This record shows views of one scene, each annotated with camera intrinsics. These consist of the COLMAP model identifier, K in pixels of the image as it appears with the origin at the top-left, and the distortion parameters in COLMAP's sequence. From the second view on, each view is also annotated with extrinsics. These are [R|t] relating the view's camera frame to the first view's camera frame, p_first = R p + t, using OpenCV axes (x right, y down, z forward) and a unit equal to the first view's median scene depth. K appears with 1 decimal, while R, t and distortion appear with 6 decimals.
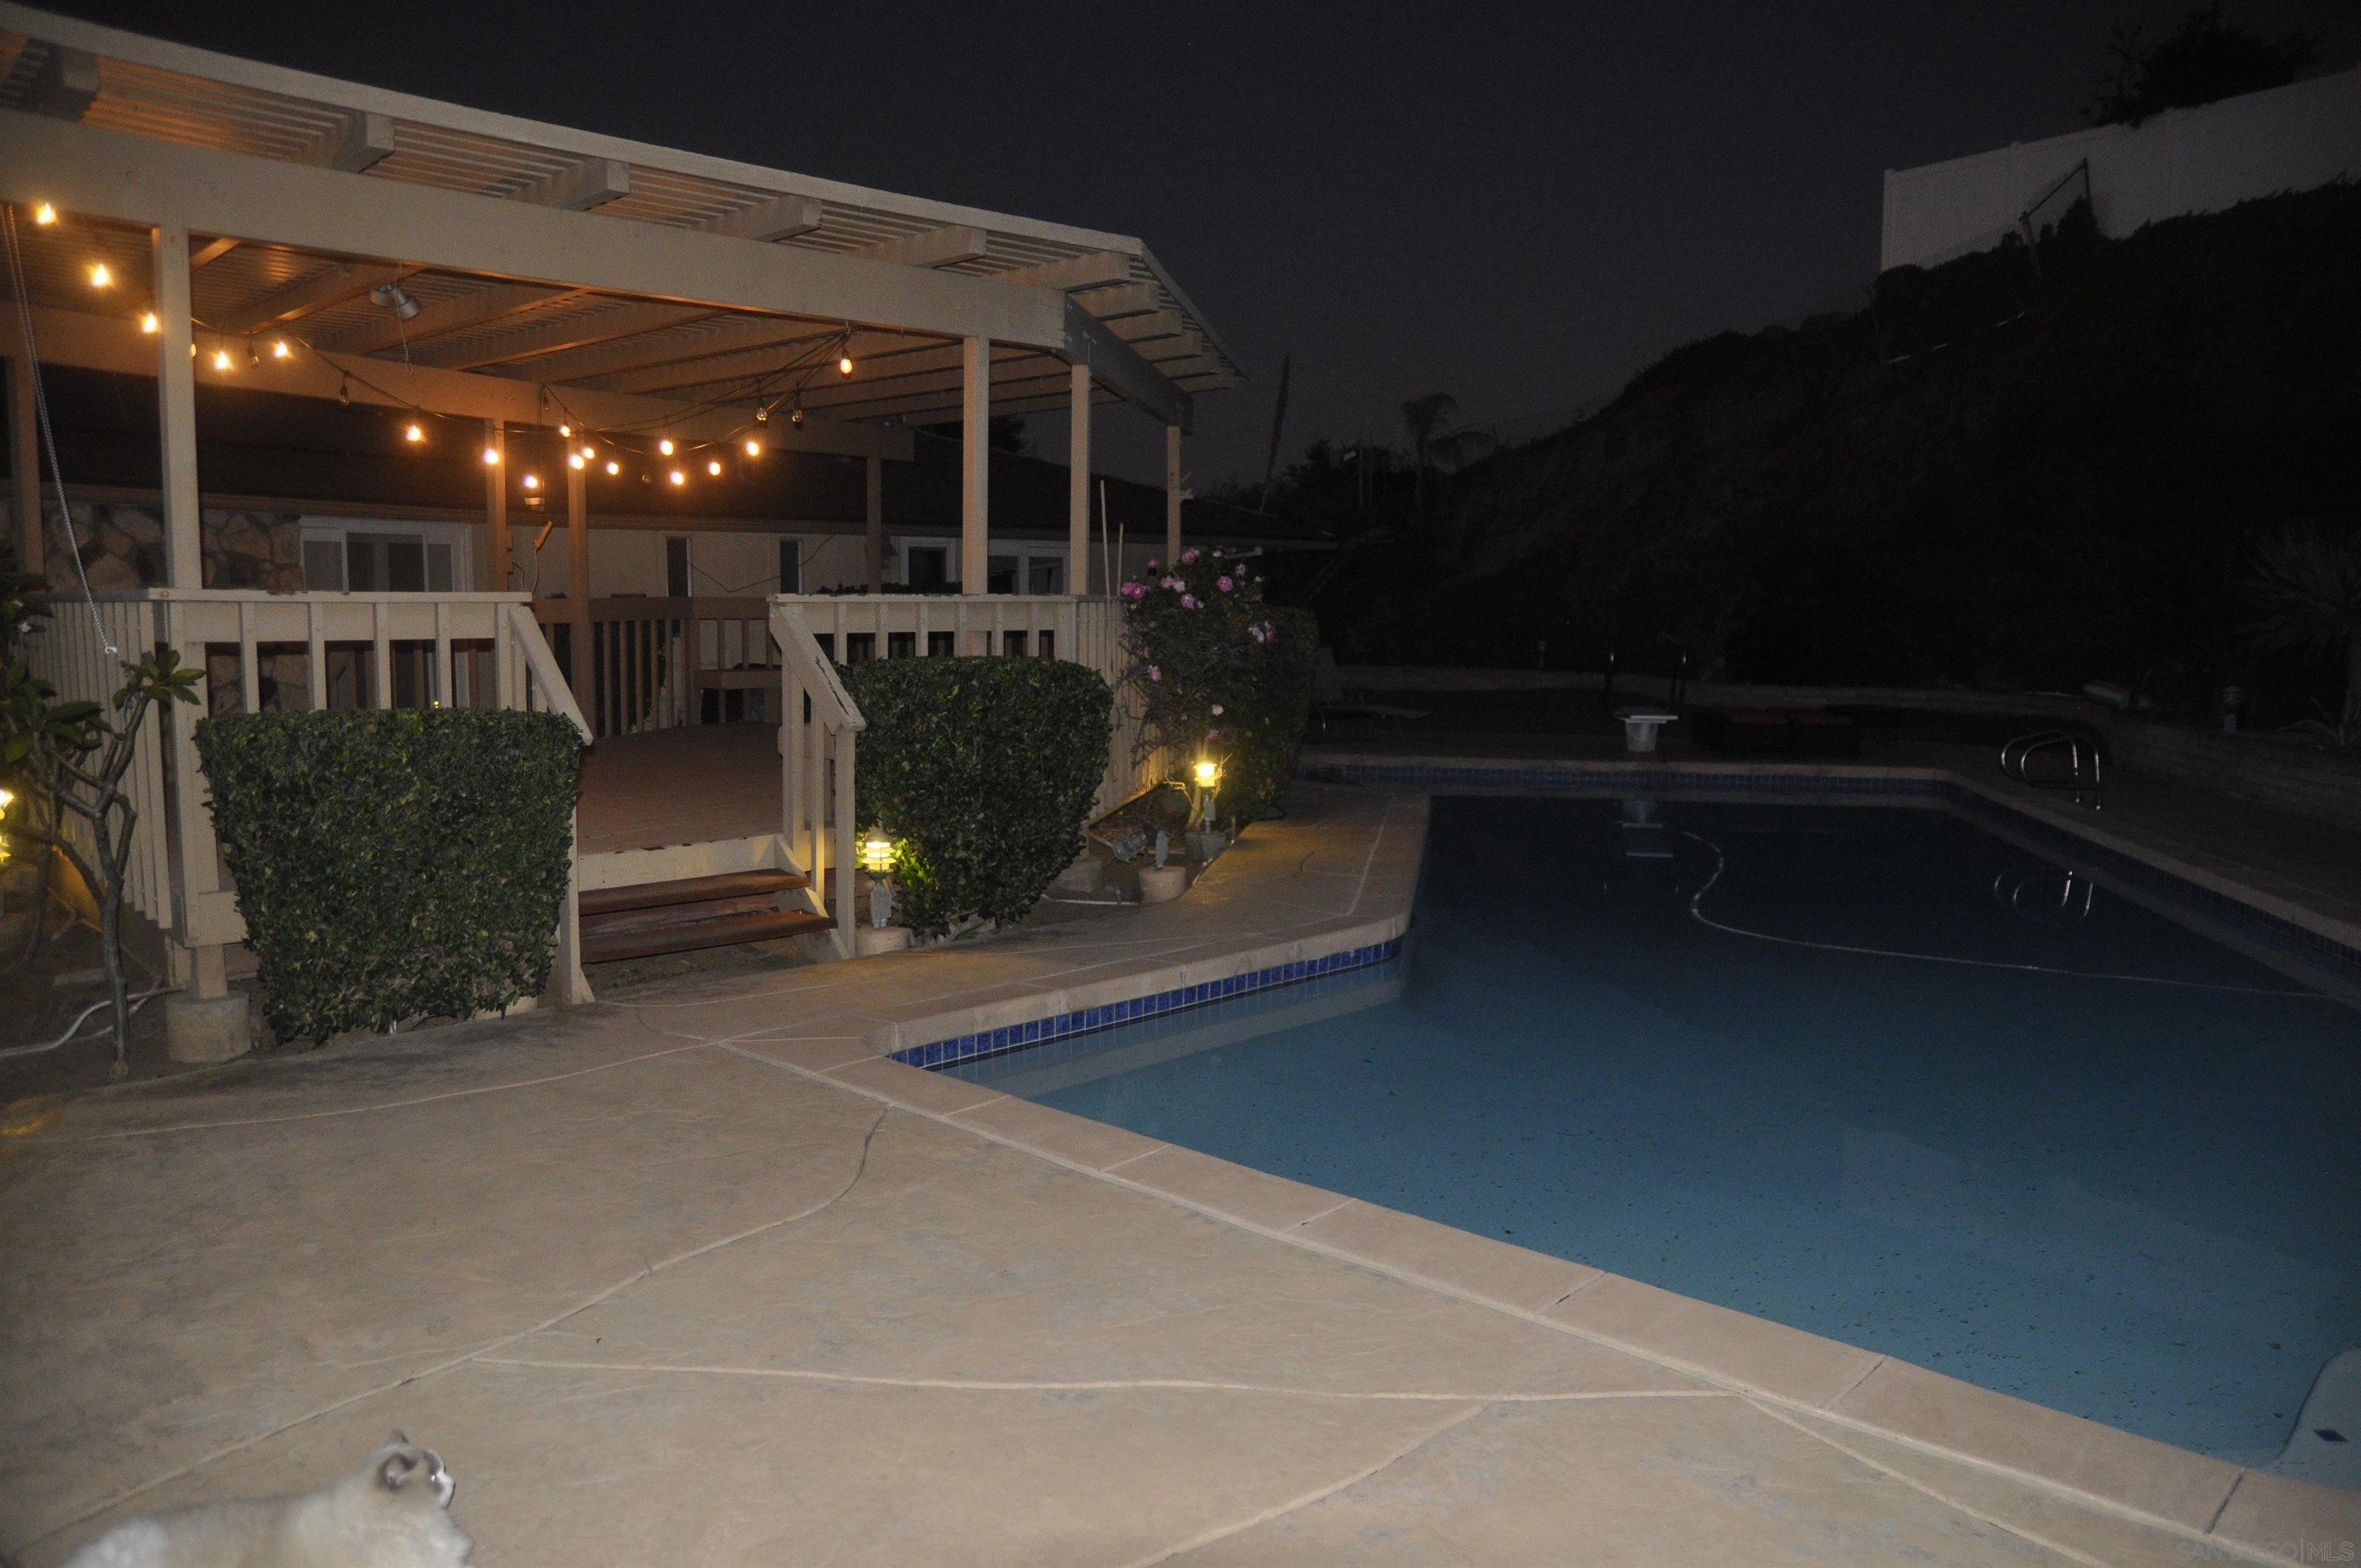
lens RADIAL K [[1703.8, 0, 1180.5], [0, 1703.8, 784.0], [0, 0, 1]] dist [-0.123794, 0.116783]
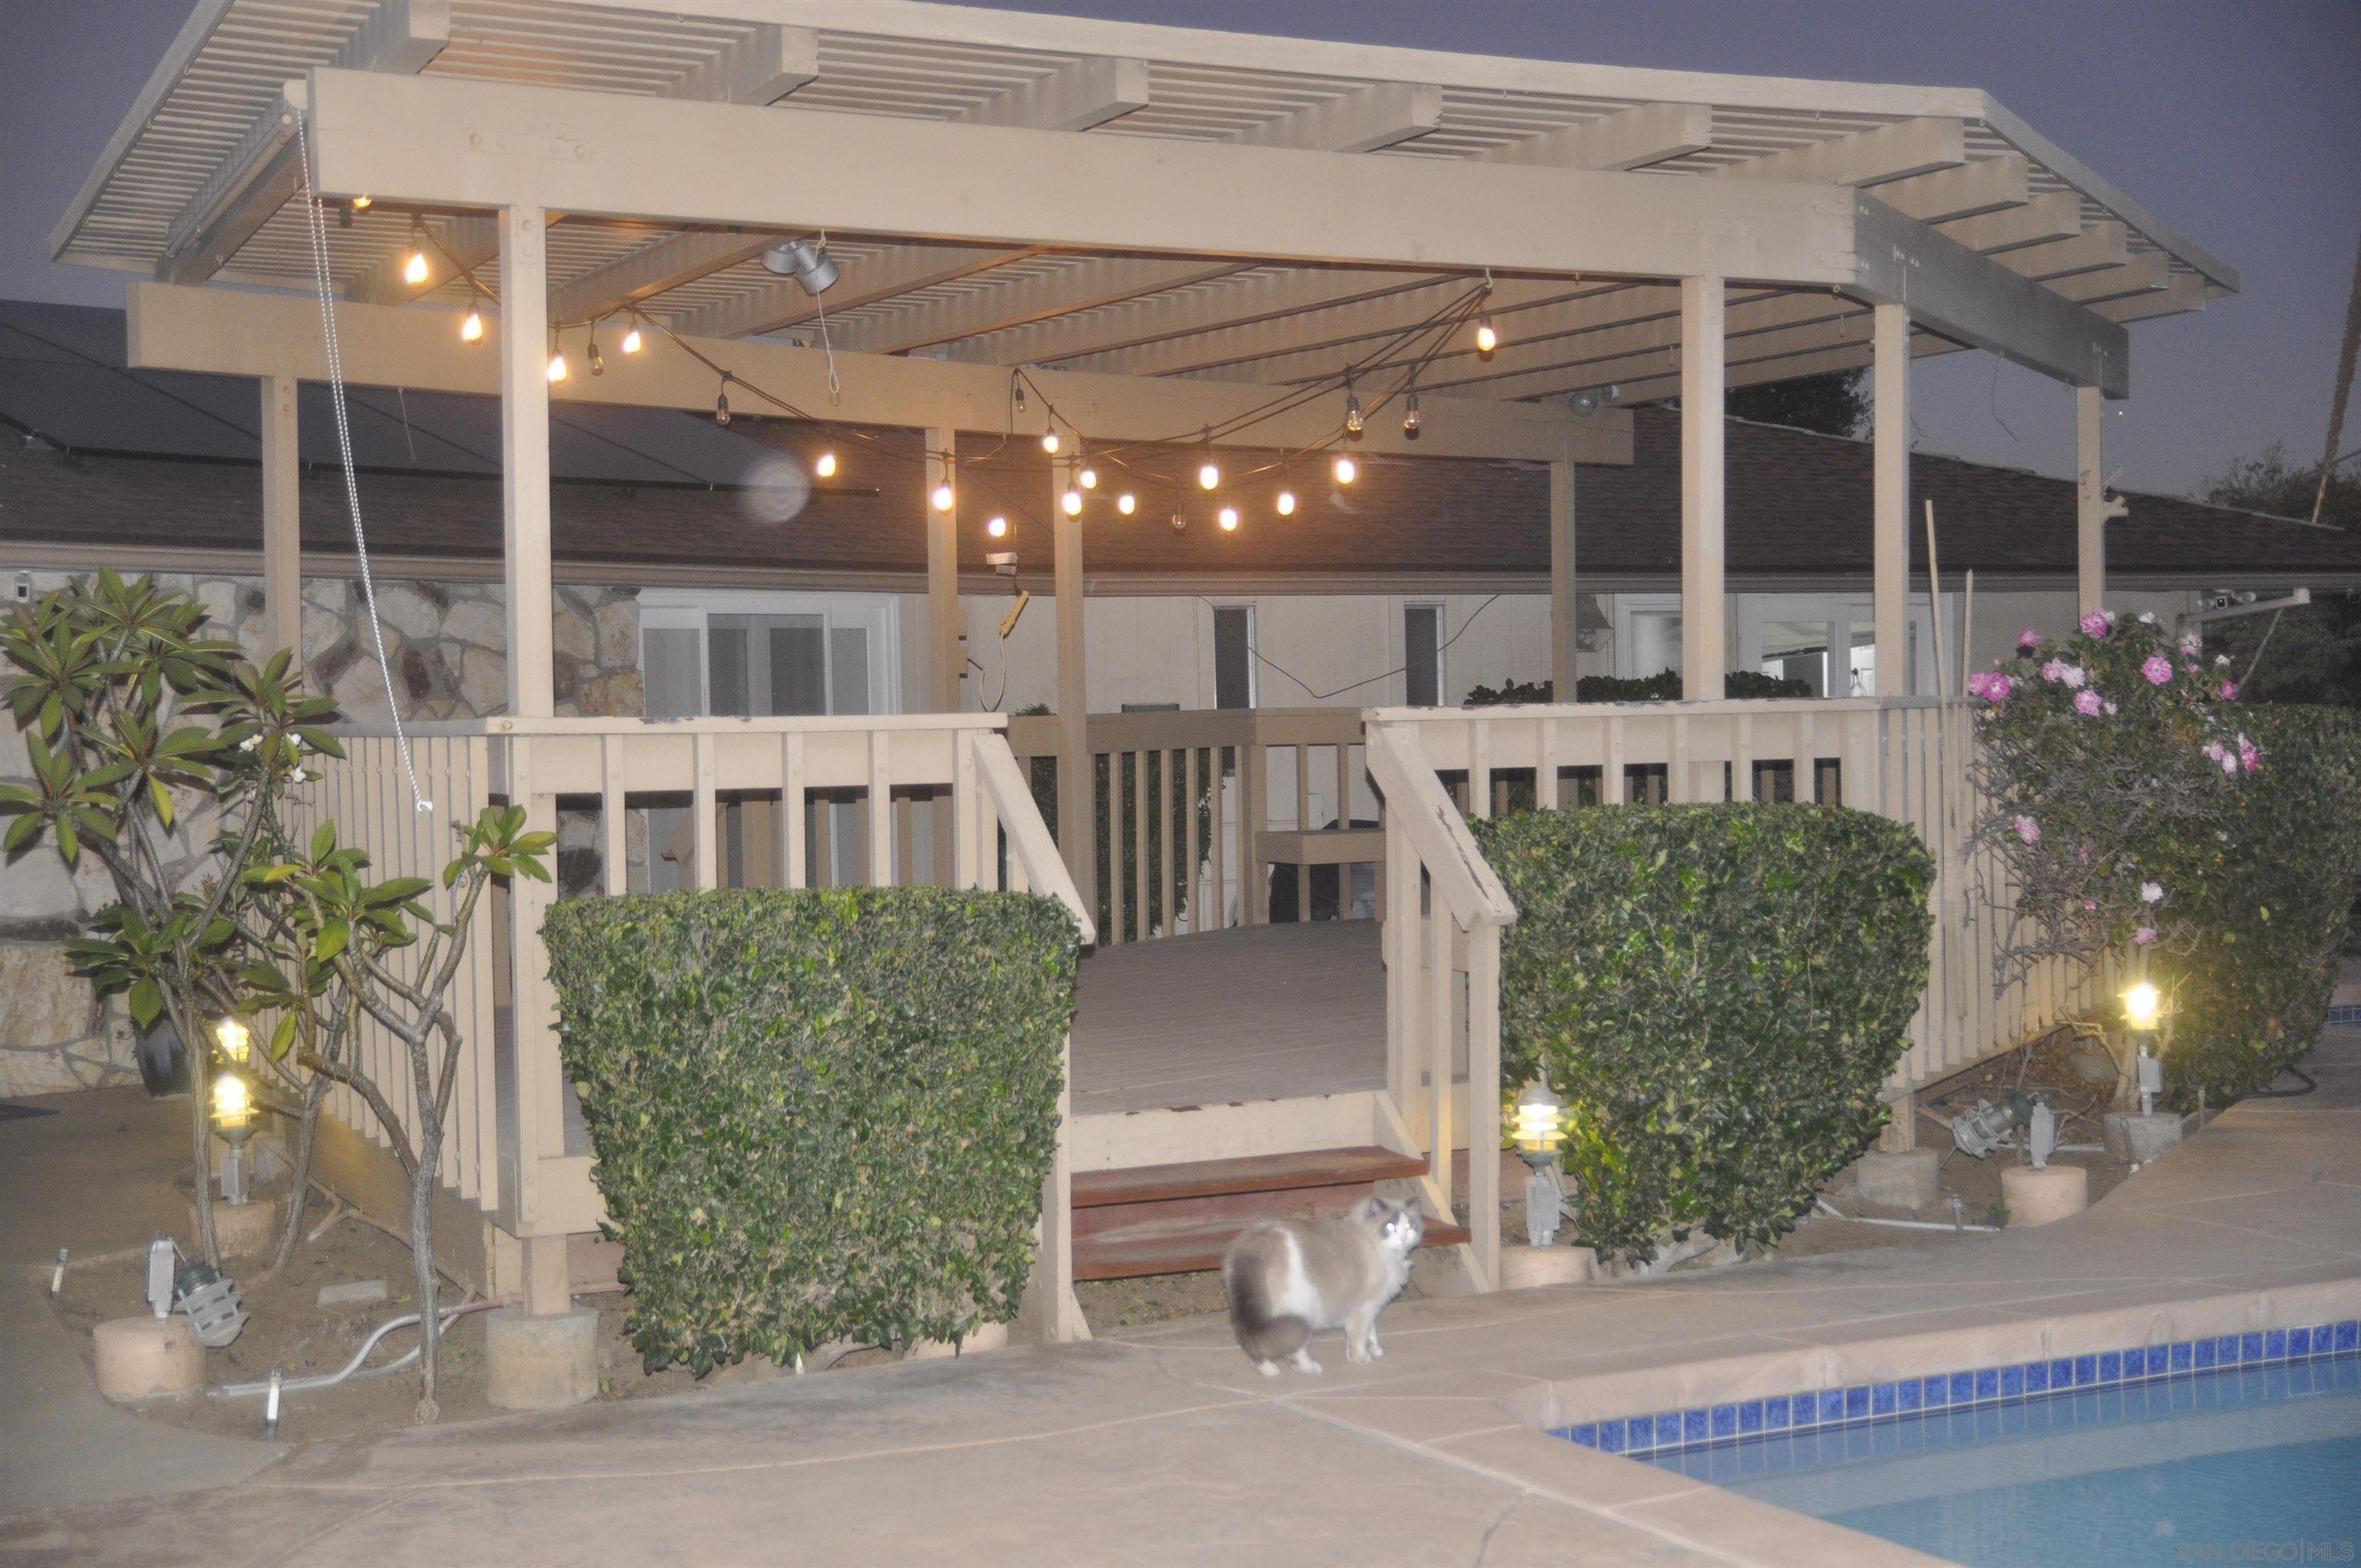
lens RADIAL K [[3308.3, 0, 1180.4], [0, 3308.3, 793.8], [0, 0, 1]] dist [0.045026, 0.375978]
pose [[0.952926, -0.014847, -0.302841, 0.058935], [-0.008994, 0.996977, -0.077178, 0.014141], [0.303071, 0.076269, 0.949911, -0.175869]]
